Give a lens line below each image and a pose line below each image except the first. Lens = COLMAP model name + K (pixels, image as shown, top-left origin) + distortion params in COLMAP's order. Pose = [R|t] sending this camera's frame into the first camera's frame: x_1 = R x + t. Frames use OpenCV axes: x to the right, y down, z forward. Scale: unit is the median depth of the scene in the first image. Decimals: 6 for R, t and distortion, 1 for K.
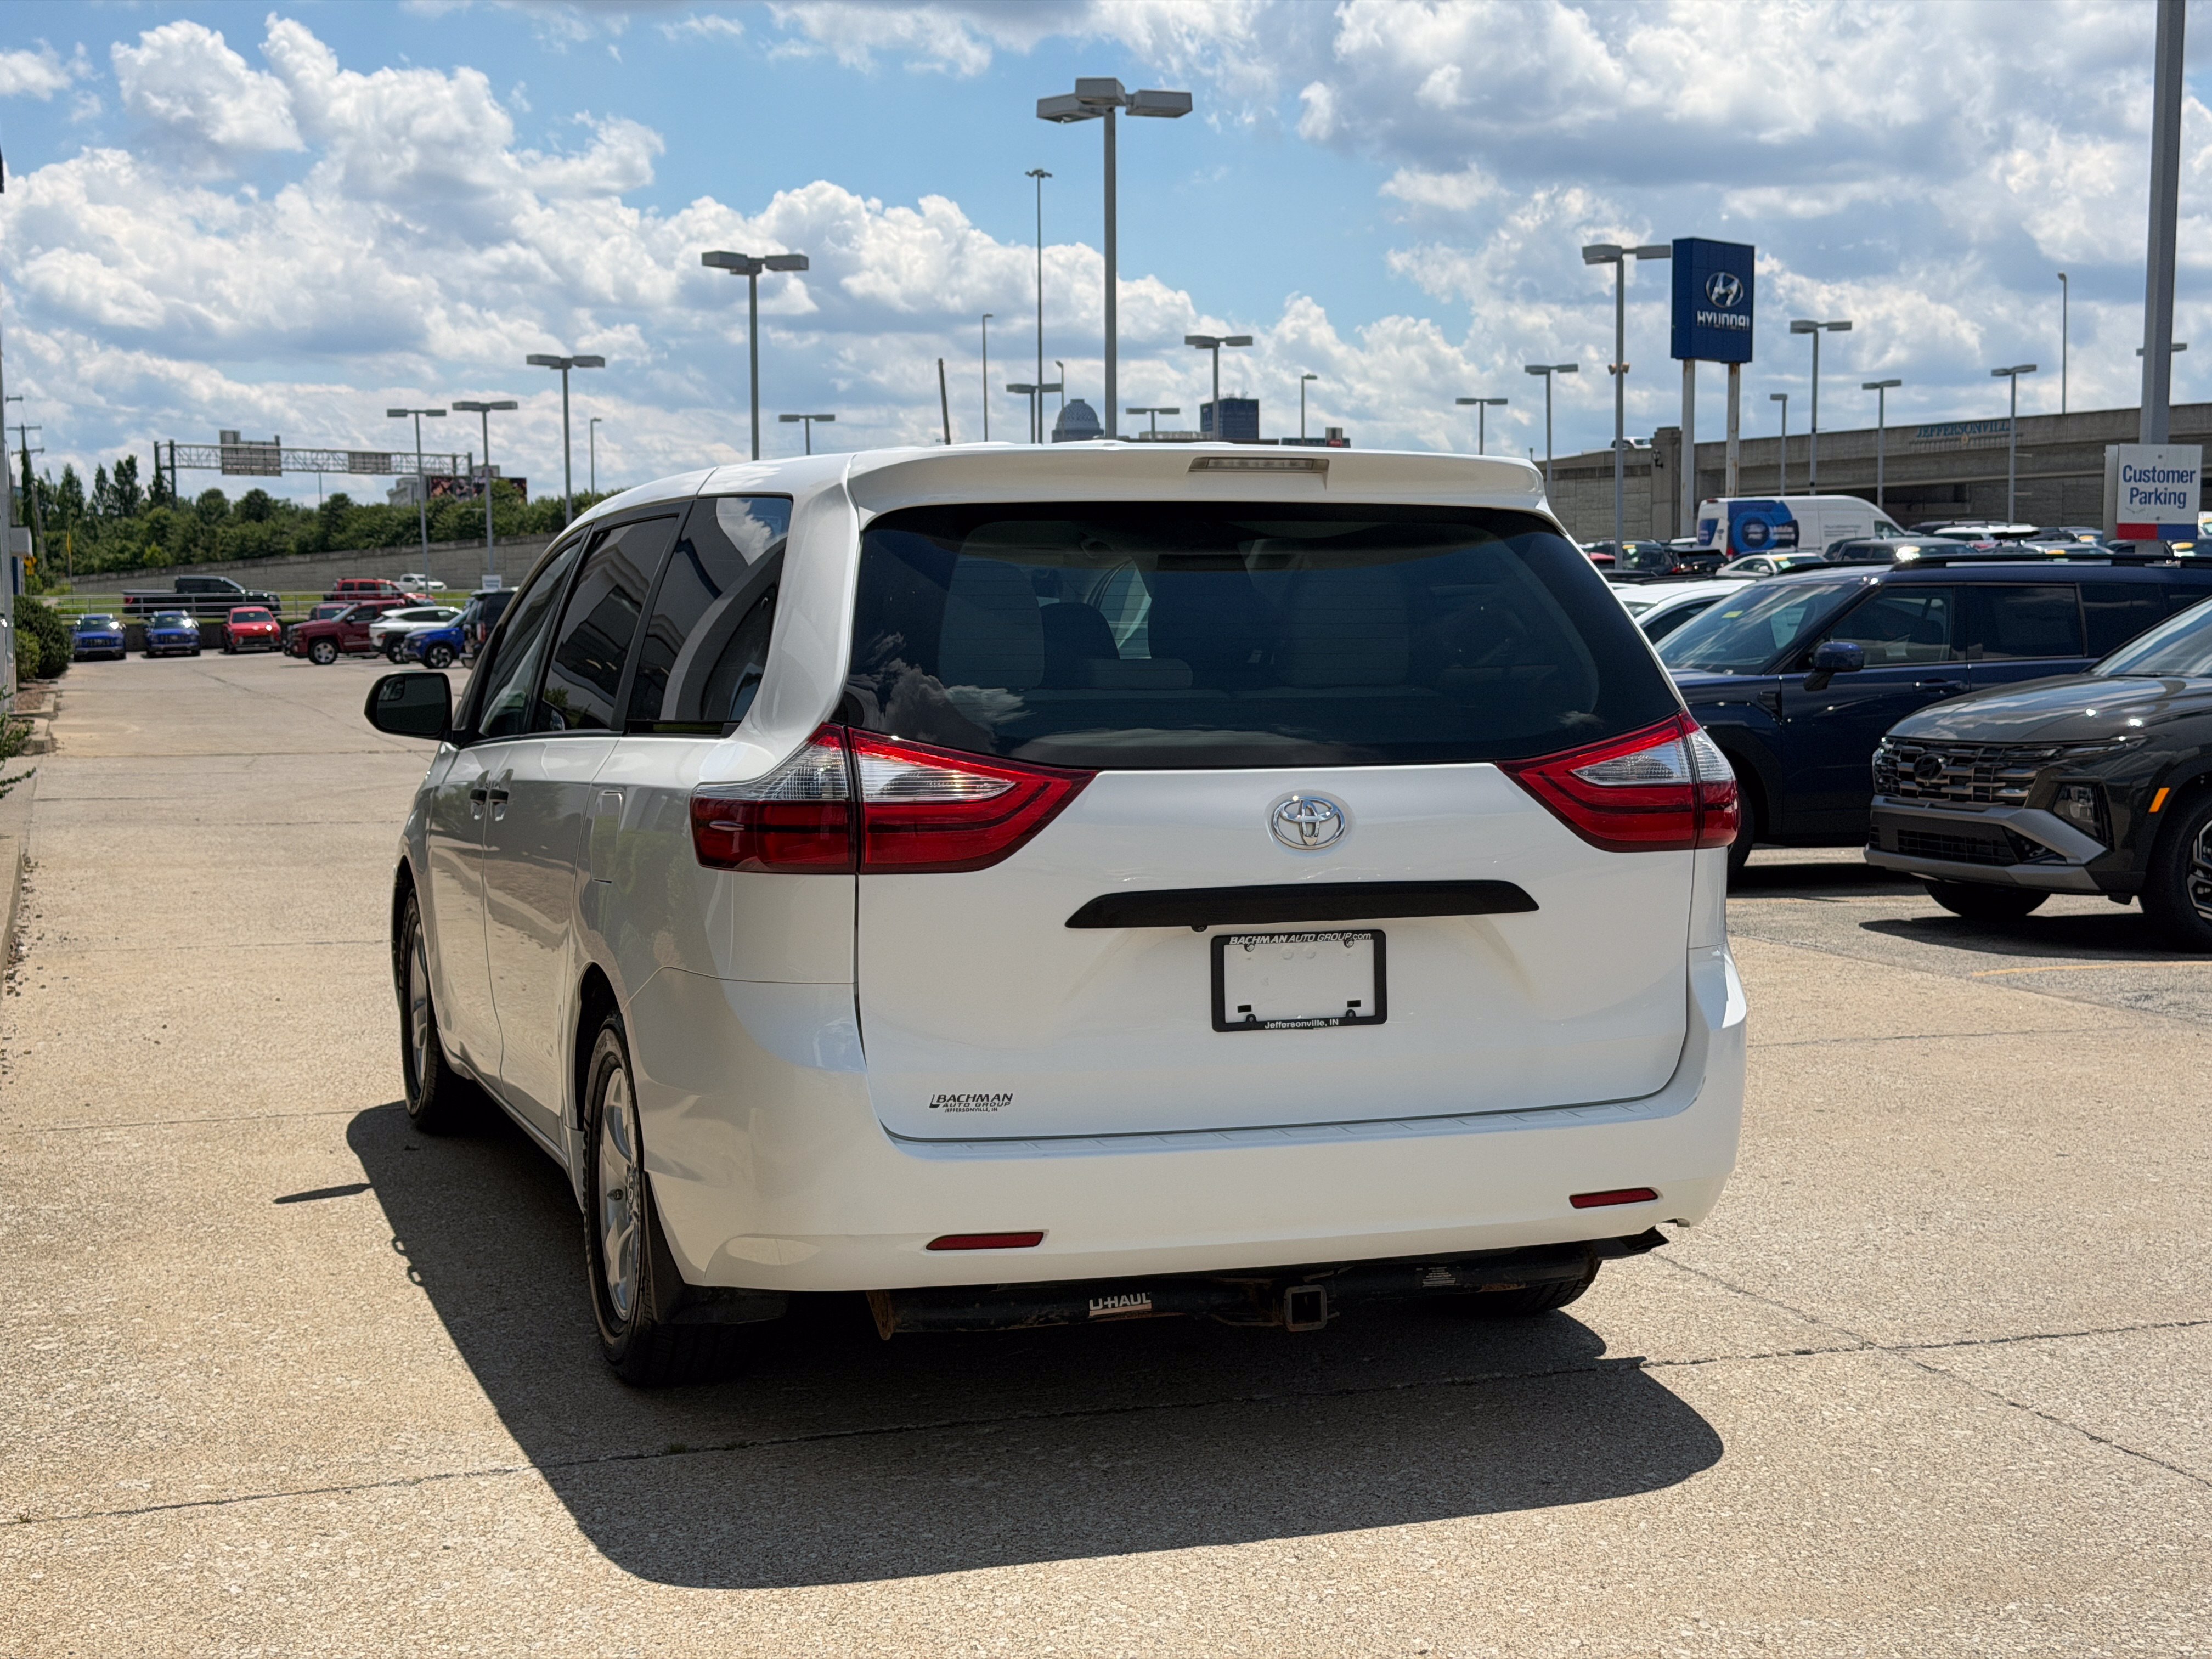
lens RADIAL K [[3070.8, 0, 1071.4], [0, 3070.8, 844.9], [0, 0, 1]] dist [0.121236, 0.000000]
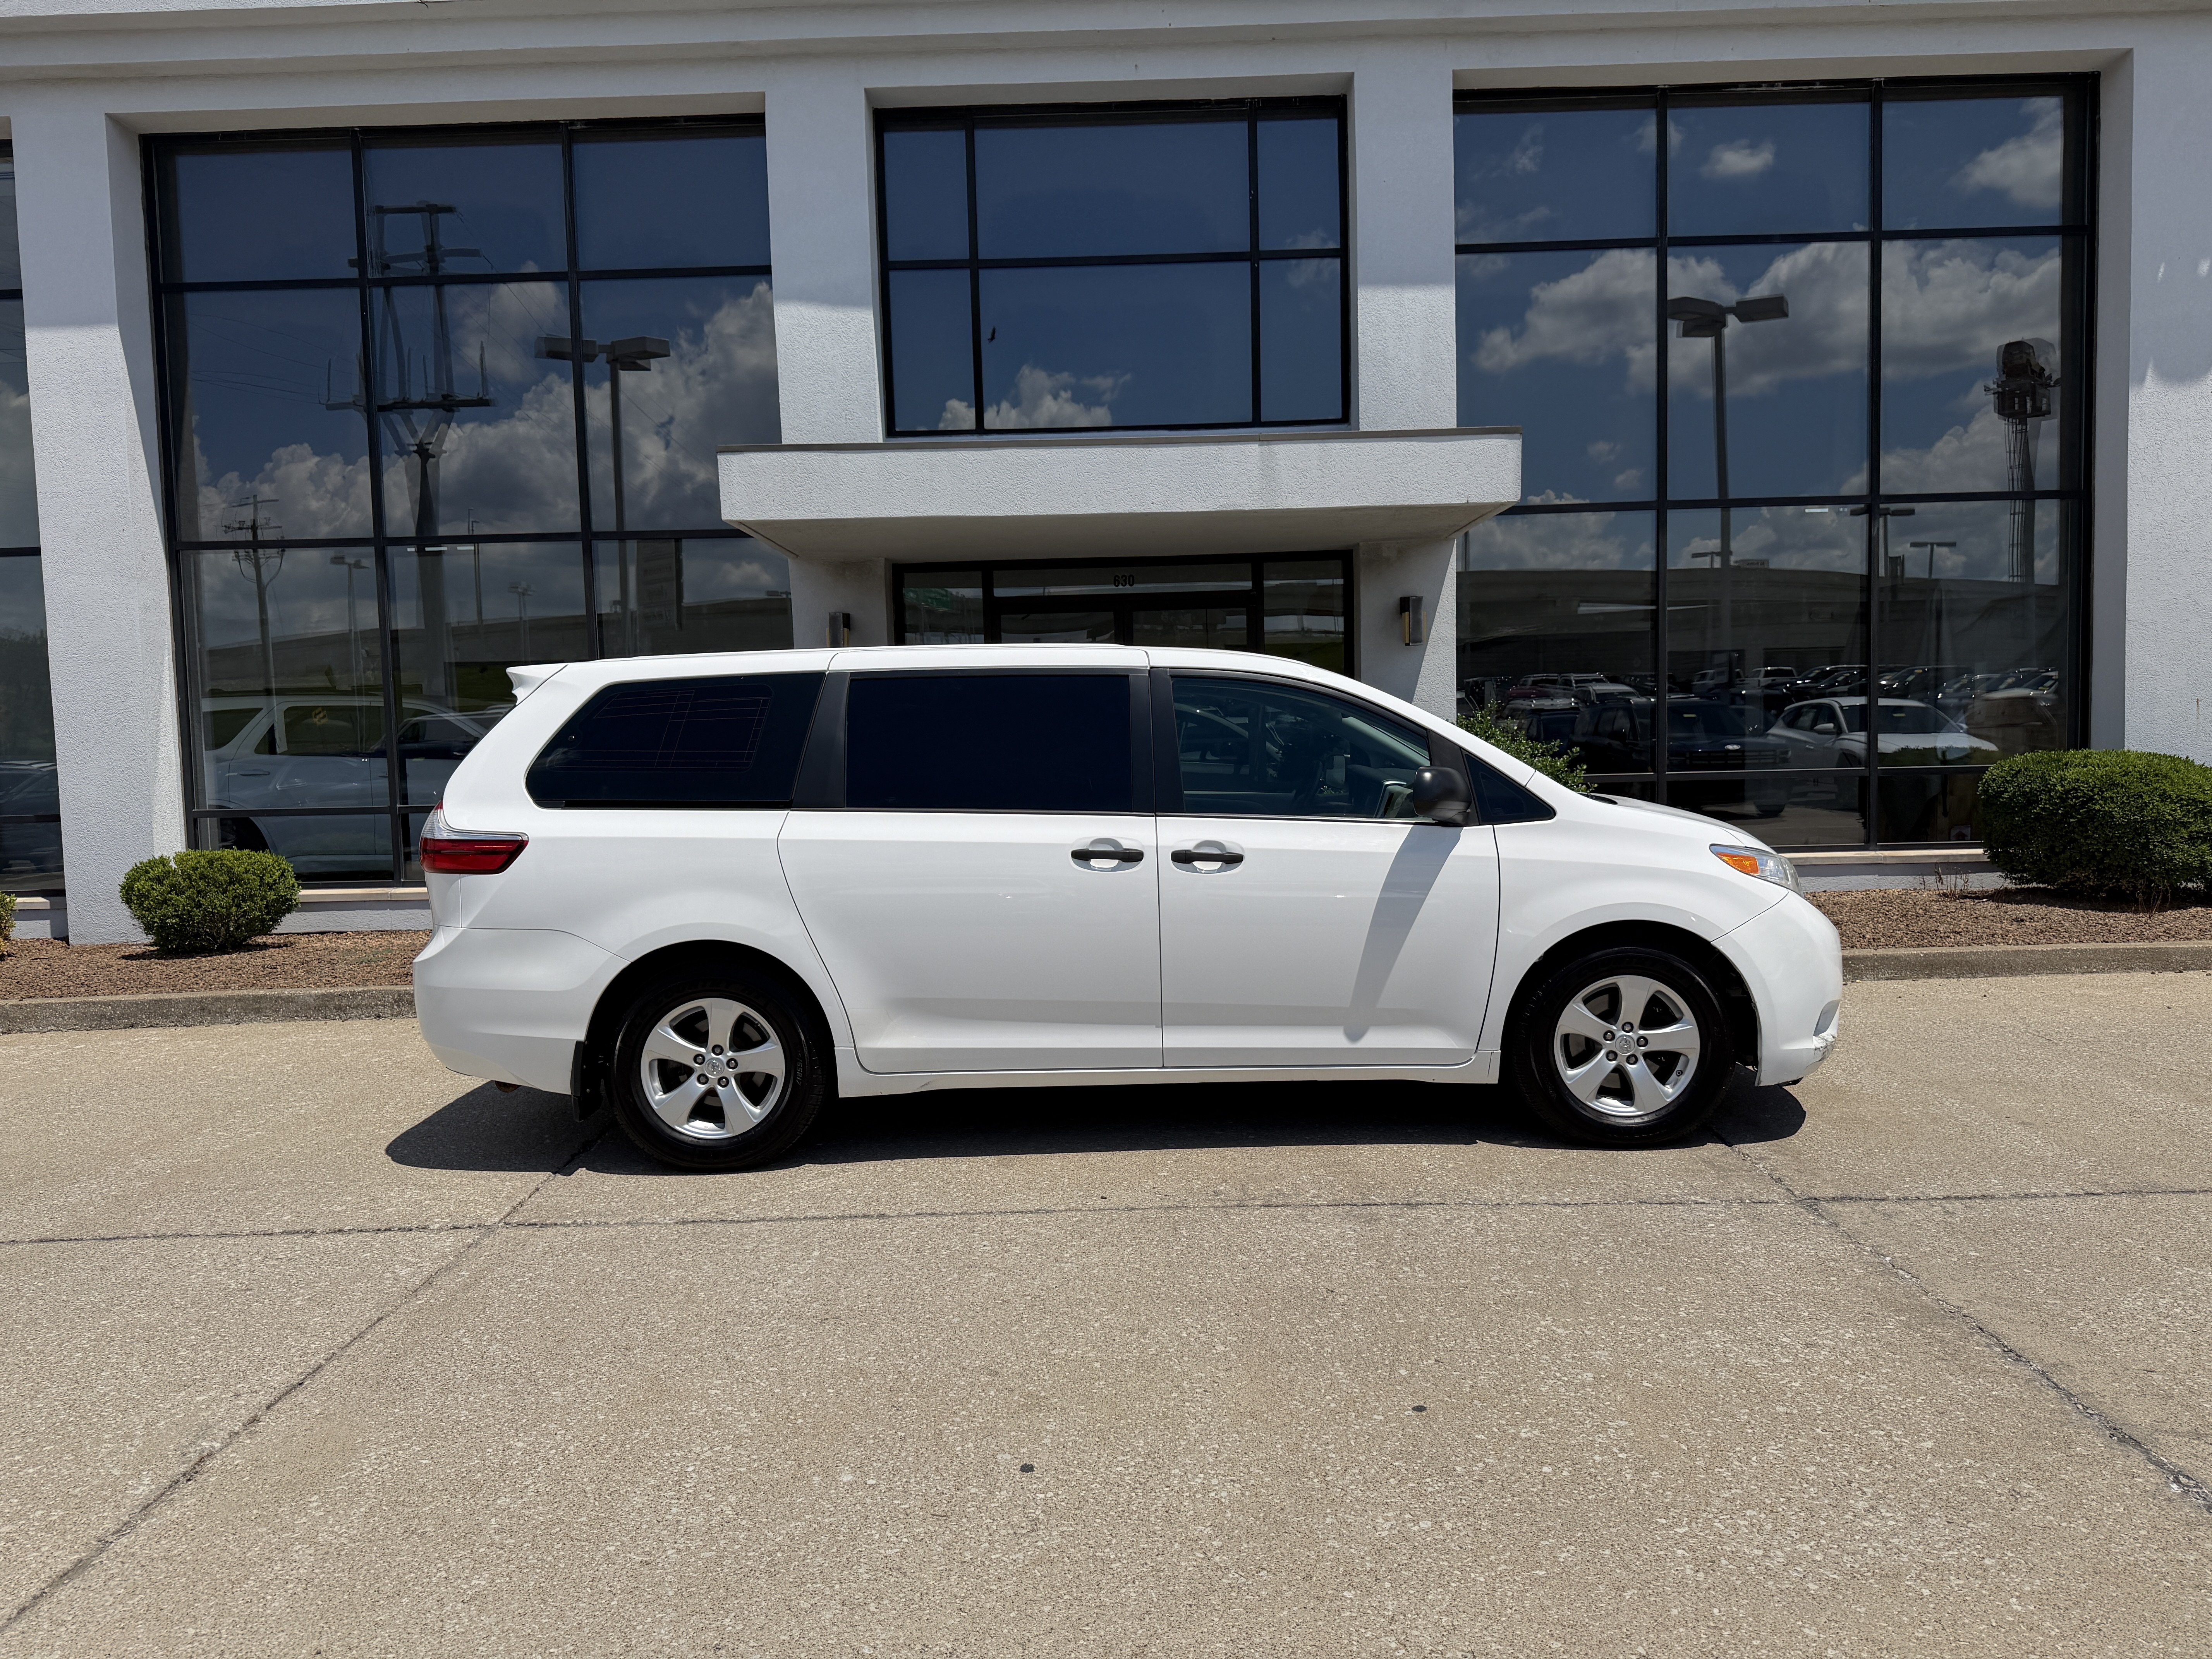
lens RADIAL K [[1511.2, 0, 1112.5], [0, 1511.2, 851.6], [0, 0, 1]] dist [0.037966, -0.023745]
pose [[-0.309326, 0.095741, -0.946124, 0.981101], [-0.041877, 0.992582, 0.114134, -0.138726], [0.950033, 0.074925, -0.303022, 1.709810]]
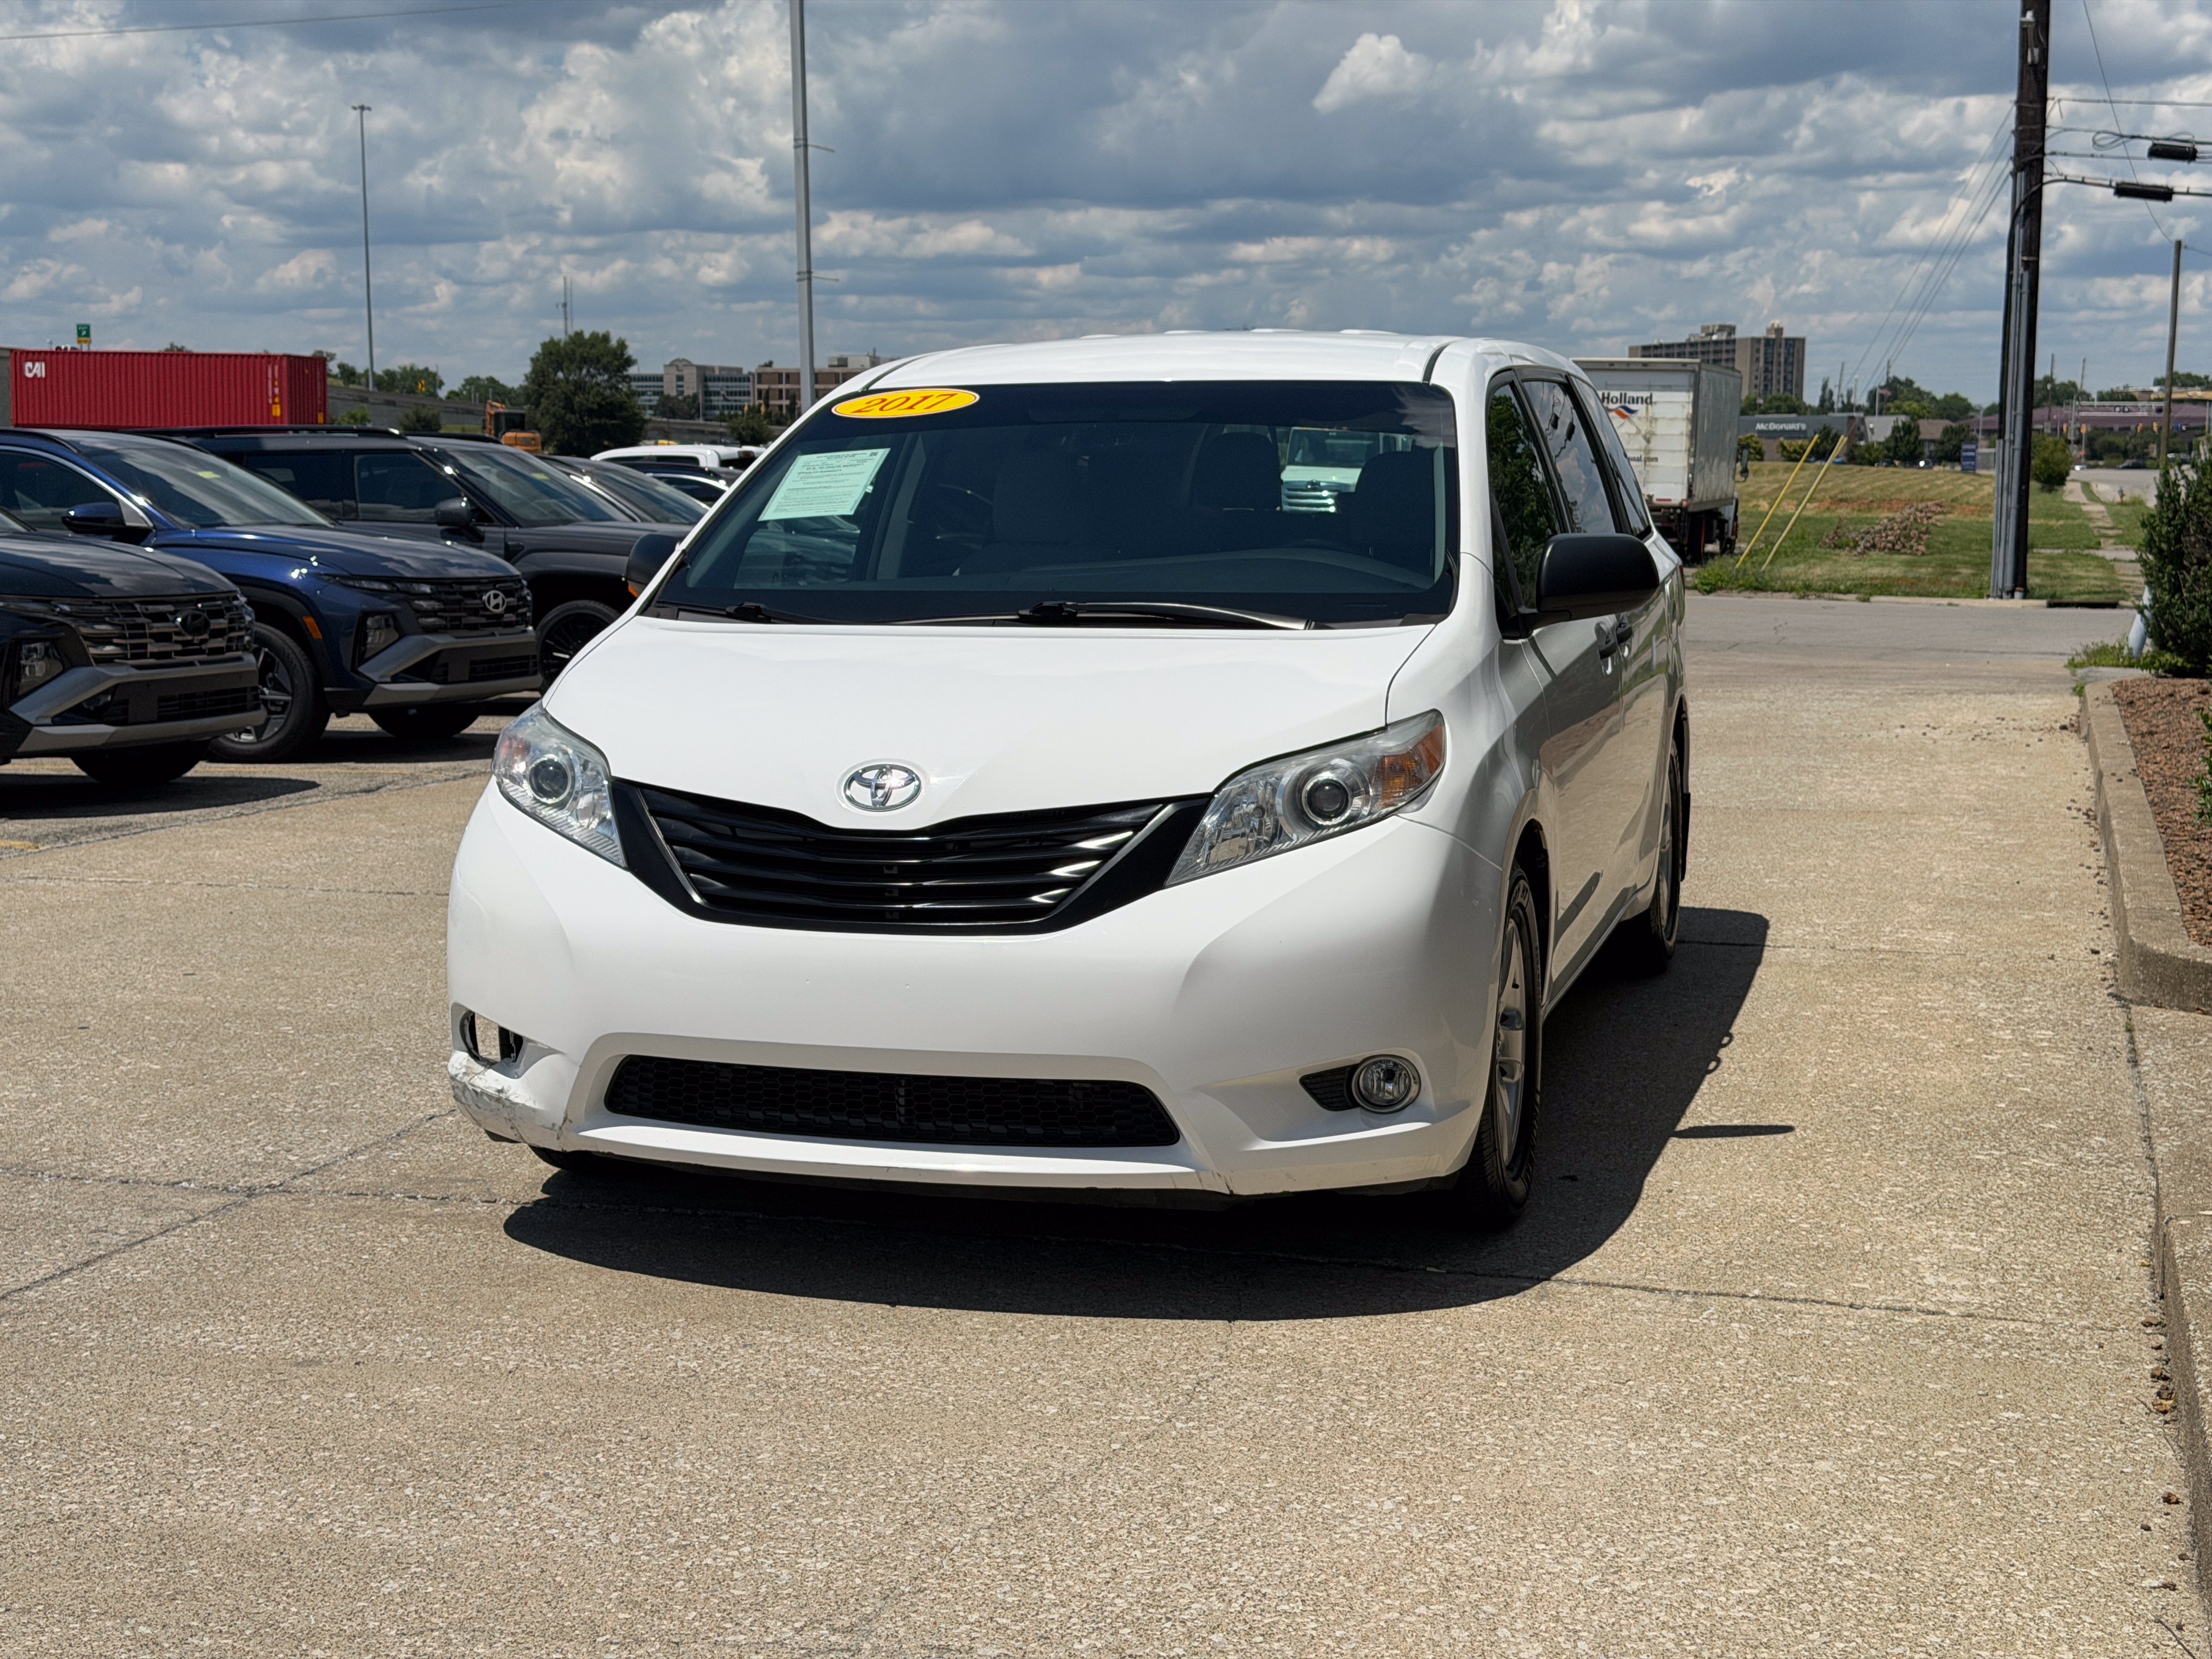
lens RADIAL K [[3070.8, 0, 1064.8], [0, 3070.8, 846.4], [0, 0, 1]] dist [0.121236, 0.000000]
pose [[-0.827610, -0.060953, 0.557984, -0.806306], [0.049255, 0.982365, 0.180368, -0.187953], [-0.559138, 0.176758, -0.810013, 2.582514]]
